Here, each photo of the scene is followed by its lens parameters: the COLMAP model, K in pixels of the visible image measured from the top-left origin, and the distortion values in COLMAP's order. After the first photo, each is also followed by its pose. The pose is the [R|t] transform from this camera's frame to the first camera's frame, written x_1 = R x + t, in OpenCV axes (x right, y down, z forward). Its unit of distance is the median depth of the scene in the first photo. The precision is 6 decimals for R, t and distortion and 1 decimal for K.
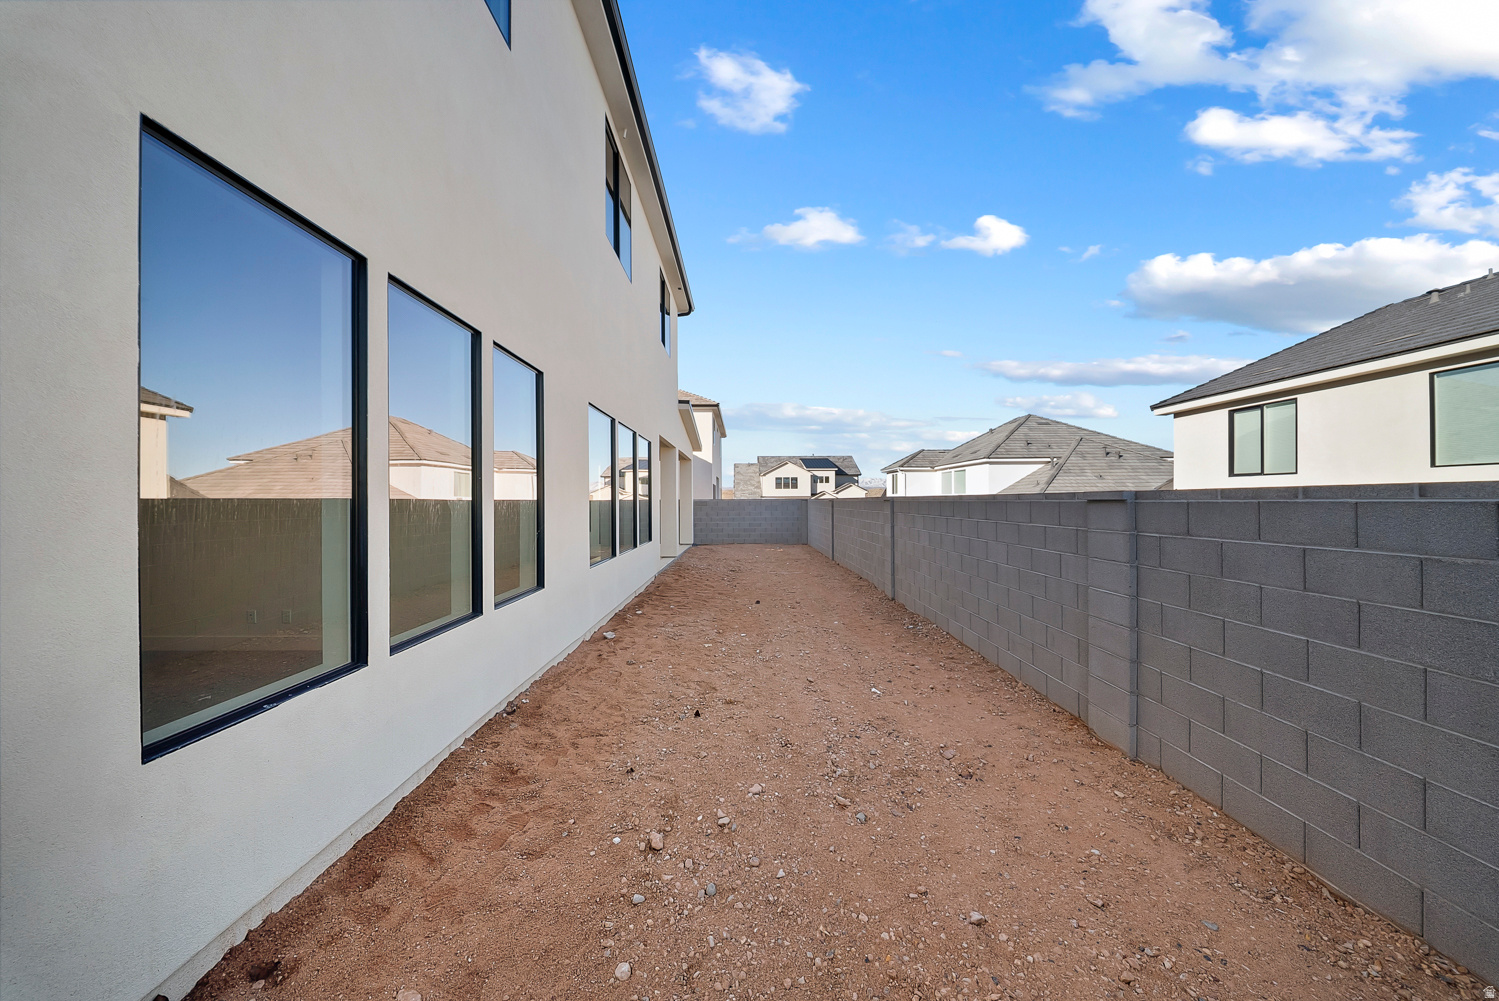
lens RADIAL K [[415.6, 0, 655.6], [0, 415.6, 499.0], [0, 0, 1]] dist [0.000210, -0.000532]
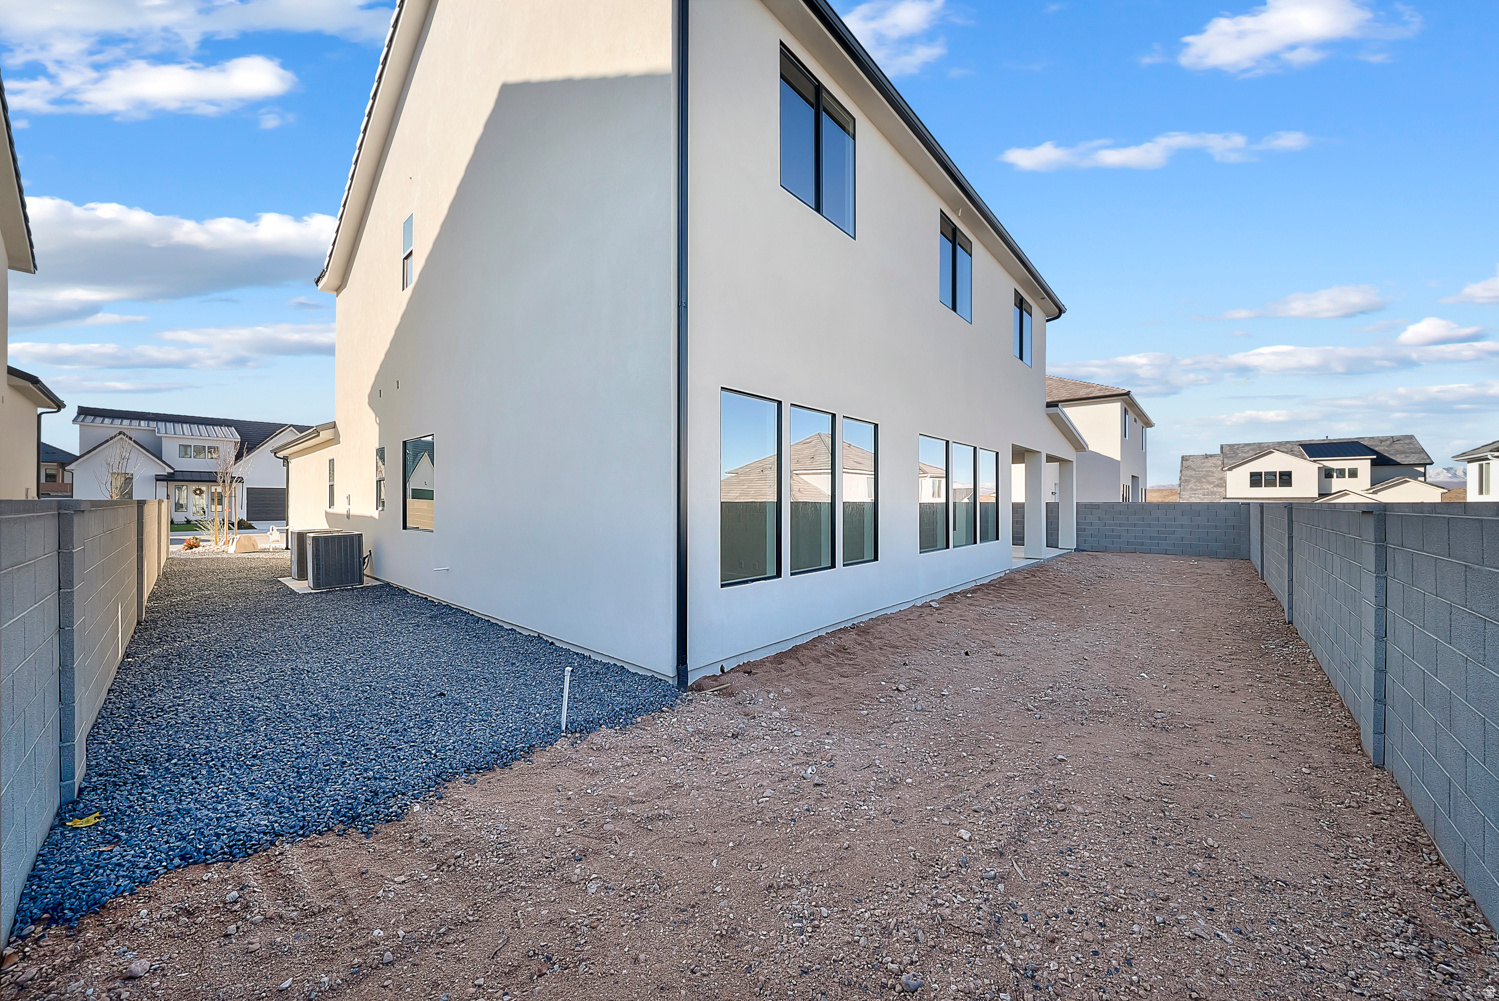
lens RADIAL K [[523.8, 0, 747.3], [0, 523.8, 504.5], [0, 0, 1]] dist [0.001153, -0.003824]
pose [[0.735244, 0.009110, -0.677741, 0.384948], [0.001361, 0.999888, 0.014917, -0.014014], [0.677801, -0.011890, 0.735149, -0.425937]]
